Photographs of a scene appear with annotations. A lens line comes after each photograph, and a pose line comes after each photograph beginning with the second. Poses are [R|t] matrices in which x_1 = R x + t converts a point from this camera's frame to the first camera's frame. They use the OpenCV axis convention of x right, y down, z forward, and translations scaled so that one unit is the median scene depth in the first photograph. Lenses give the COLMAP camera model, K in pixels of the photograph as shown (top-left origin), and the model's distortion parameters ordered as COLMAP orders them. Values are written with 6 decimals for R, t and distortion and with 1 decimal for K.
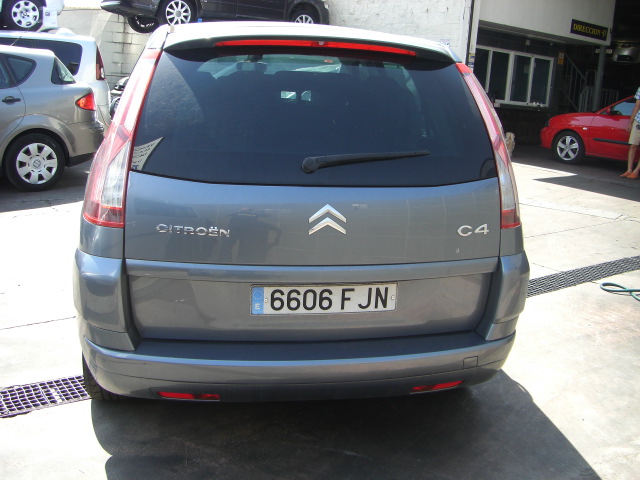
lens RADIAL K [[723.1, 0, 317.4], [0, 723.1, 235.9], [0, 0, 1]] dist [-0.138887, 0.000000]
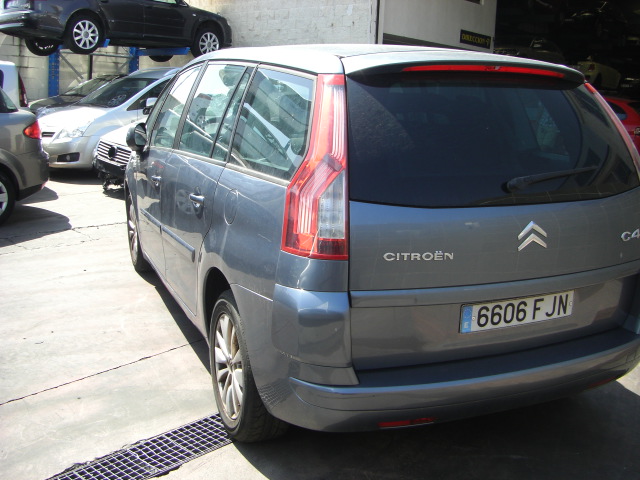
lens RADIAL K [[723.1, 0, 320.8], [0, 723.1, 236.5], [0, 0, 1]] dist [-0.138887, 0.000000]
pose [[0.974212, -0.074628, 0.212936, -0.481312], [0.078244, 0.996897, -0.008589, -0.034391], [-0.211634, 0.025029, 0.977028, 0.042602]]
